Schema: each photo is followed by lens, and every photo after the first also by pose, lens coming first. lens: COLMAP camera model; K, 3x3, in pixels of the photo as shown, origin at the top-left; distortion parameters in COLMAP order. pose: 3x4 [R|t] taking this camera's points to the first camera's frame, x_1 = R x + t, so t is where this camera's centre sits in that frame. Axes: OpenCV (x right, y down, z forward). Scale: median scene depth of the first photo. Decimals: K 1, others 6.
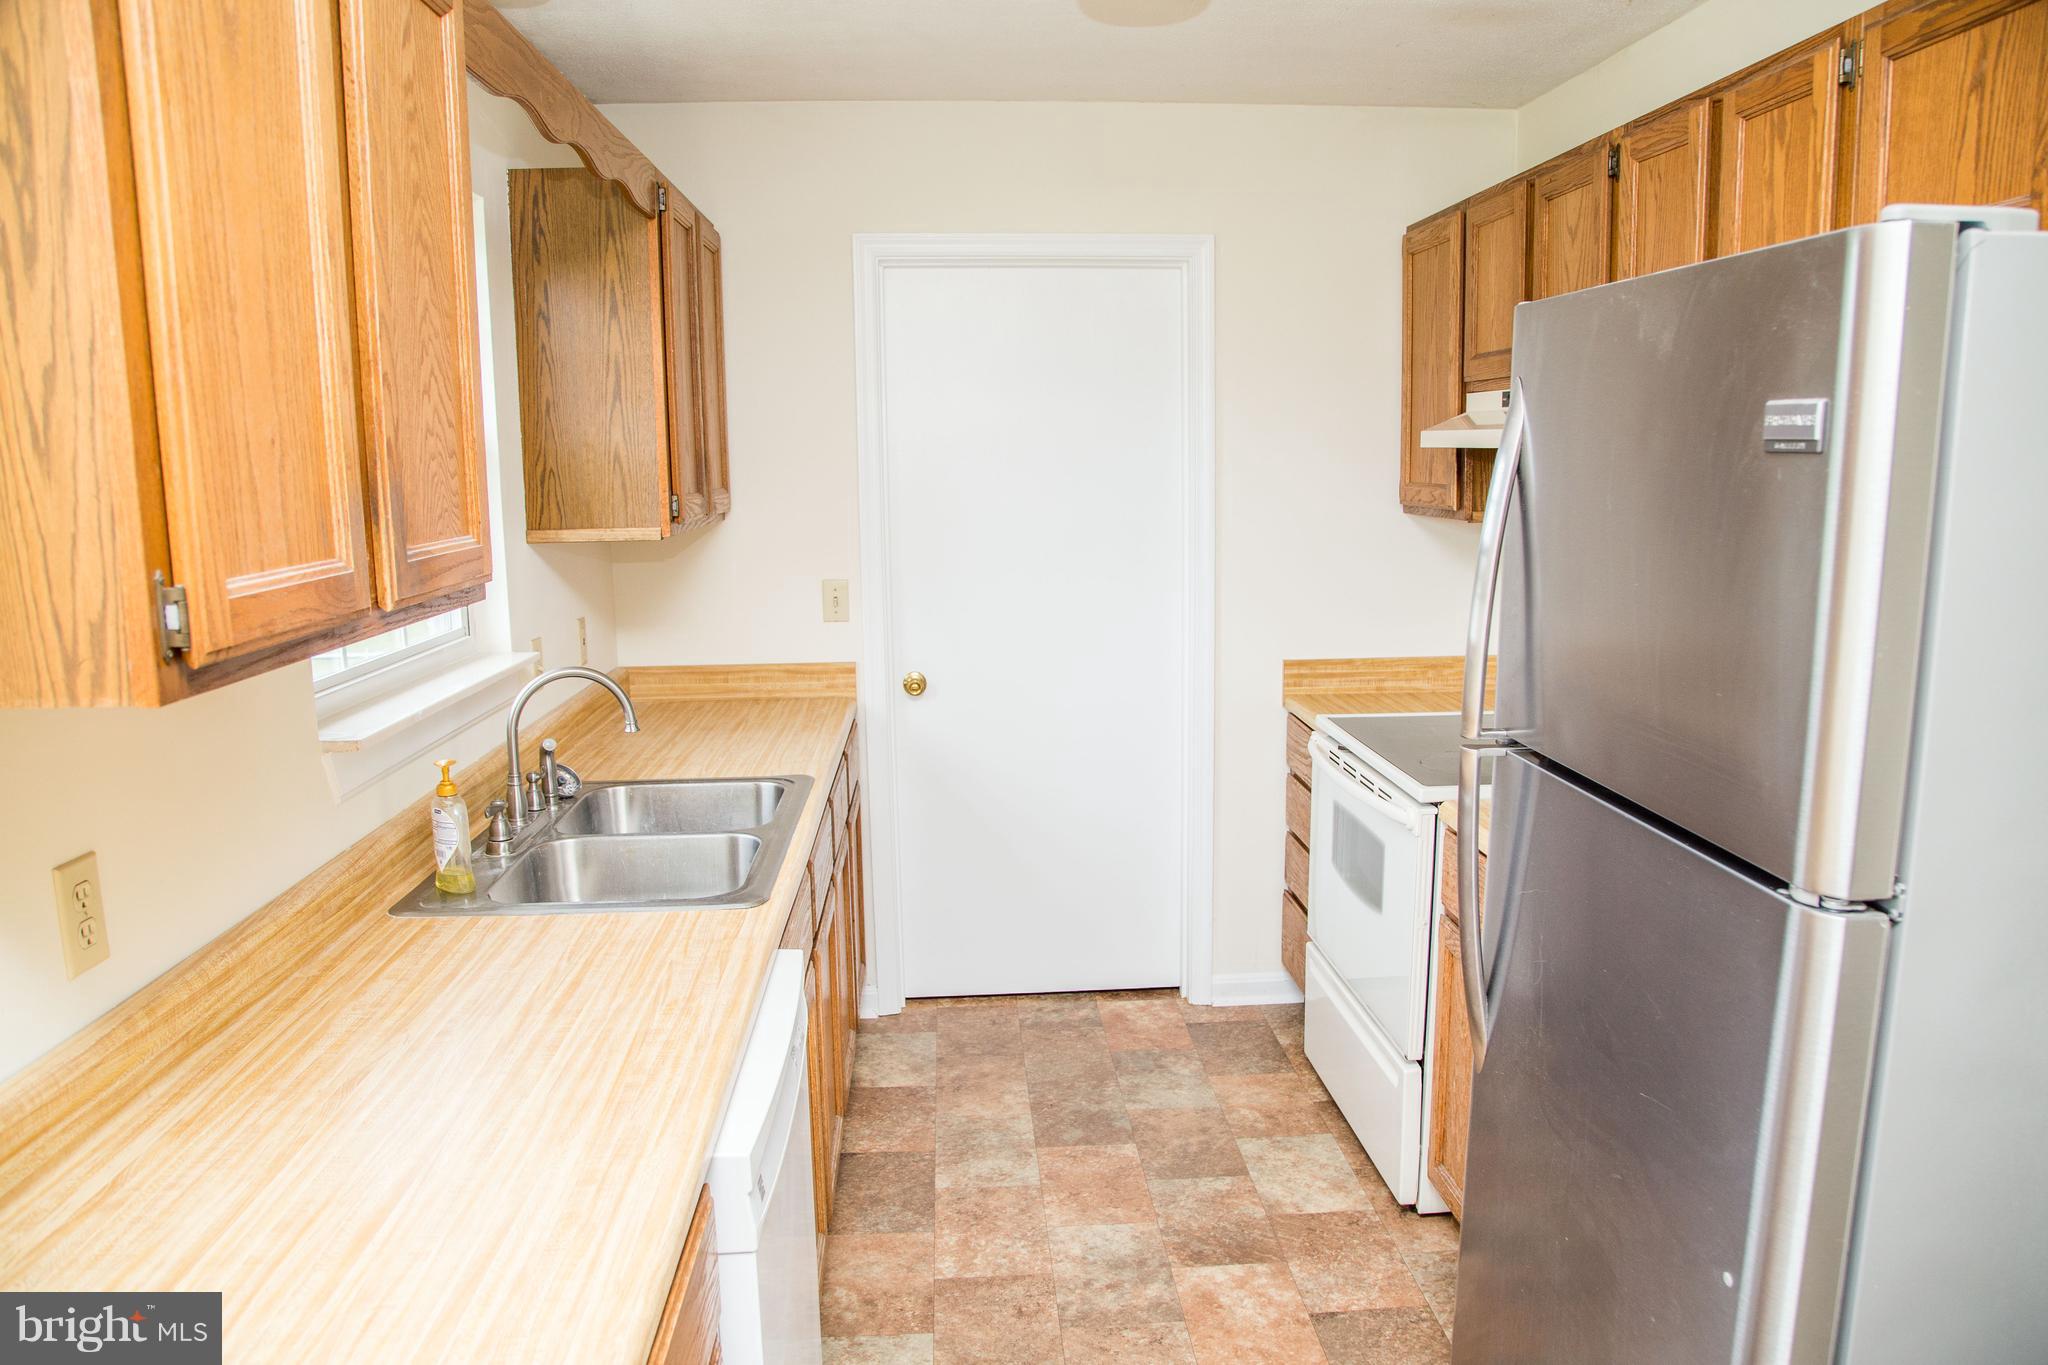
lens RADIAL K [[1412.7, 0, 1032.5], [0, 1412.7, 685.2], [0, 0, 1]] dist [-0.126029, 0.071841]
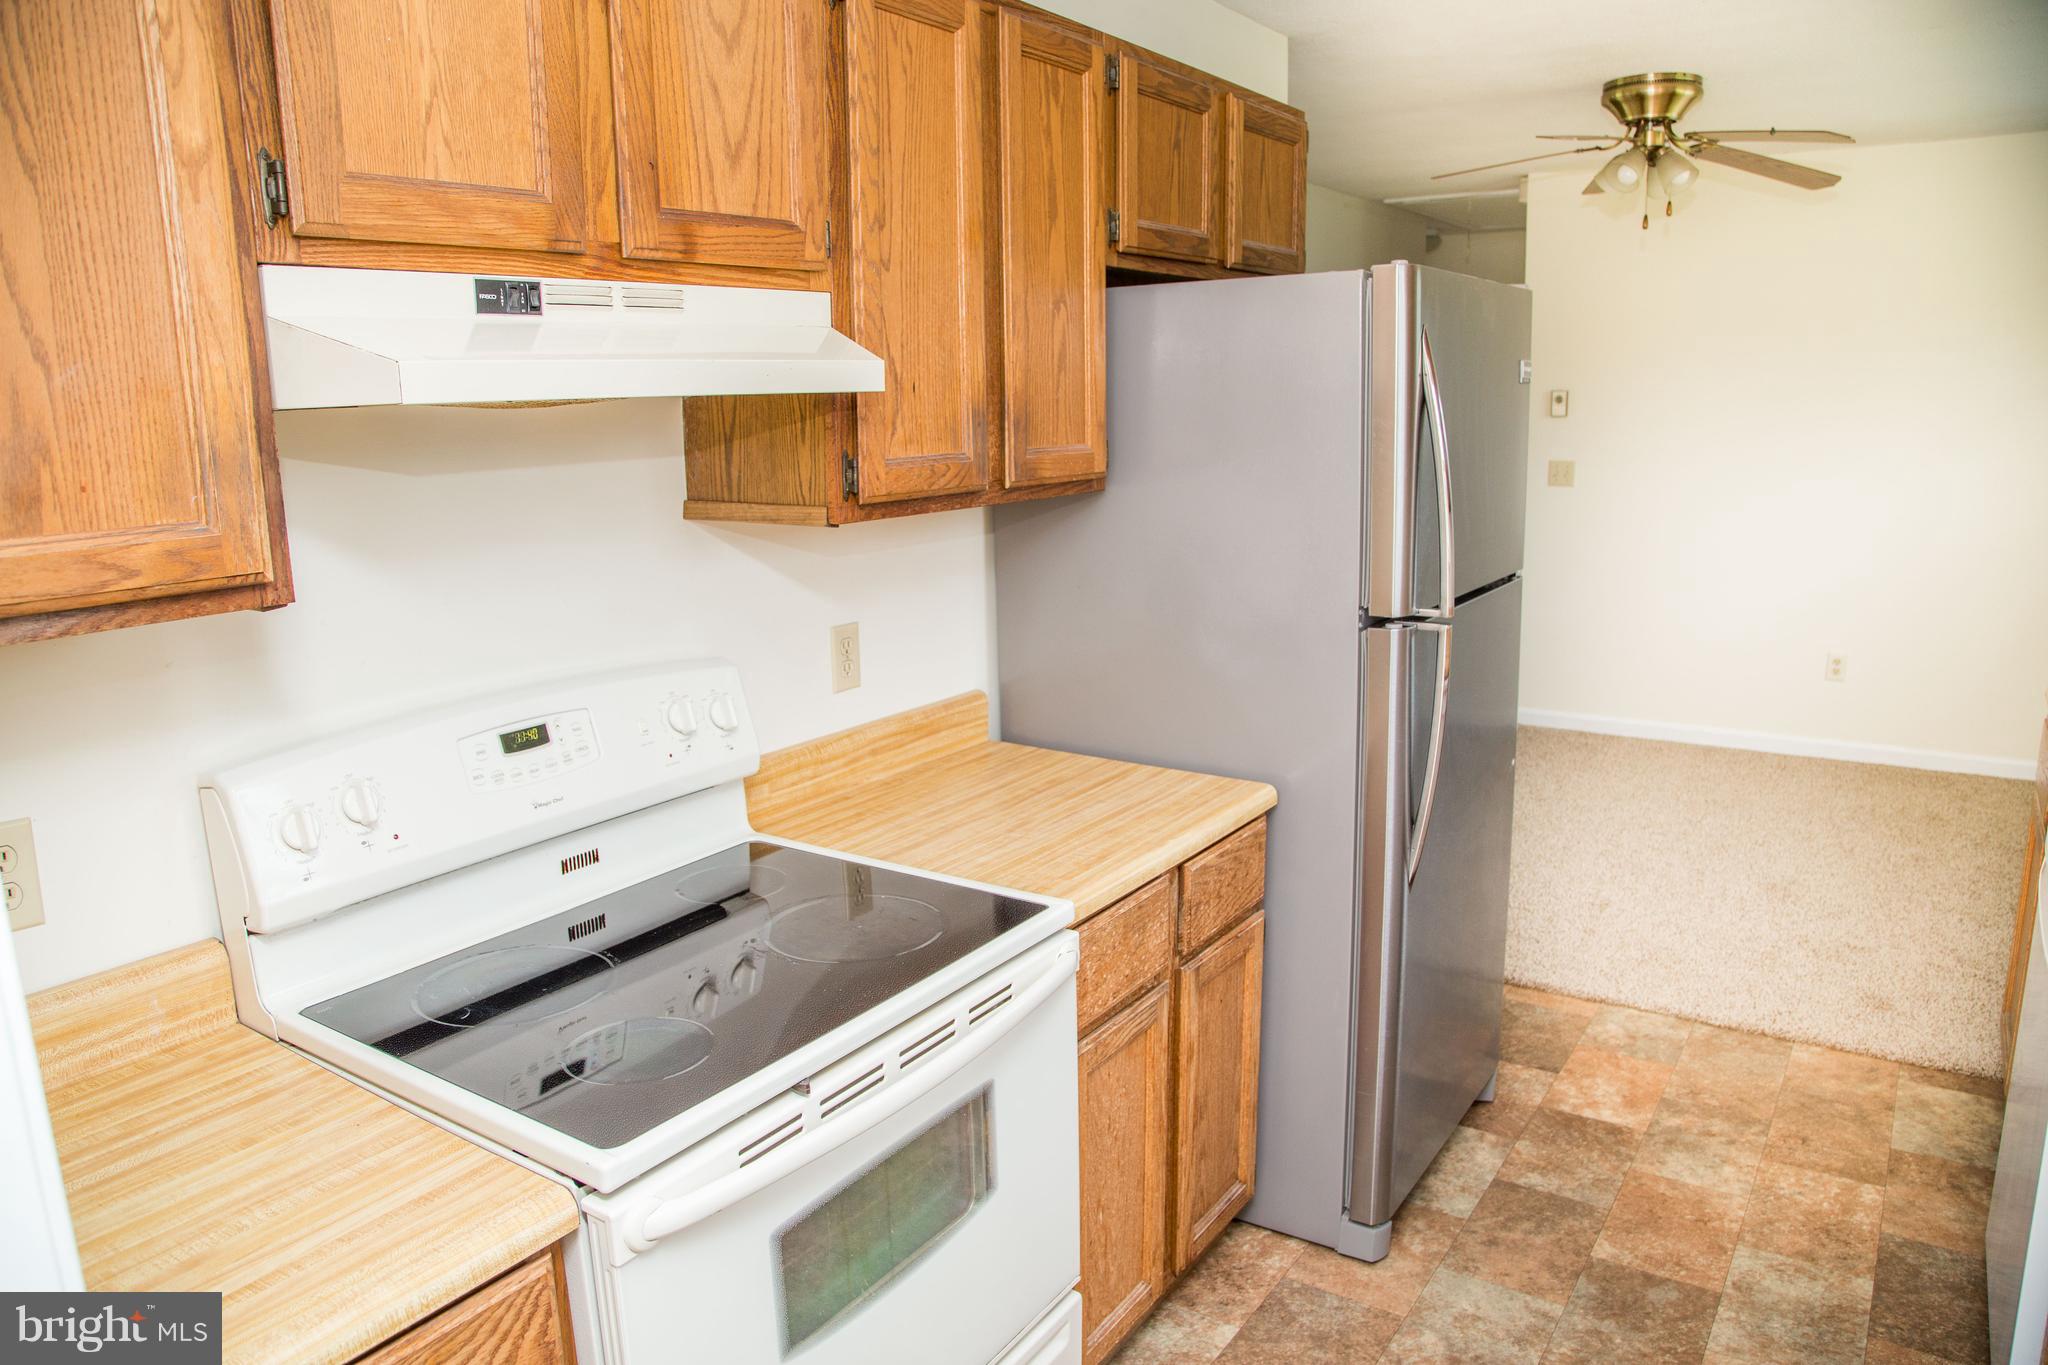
lens RADIAL K [[1412.7, 0, 1032.5], [0, 1412.7, 685.2], [0, 0, 1]] dist [-0.126029, 0.071841]
pose [[-0.792569, -0.097233, 0.601980, -0.132052], [0.128731, 0.938276, 0.321041, -0.319400], [-0.596039, 0.331941, -0.731131, 1.947441]]
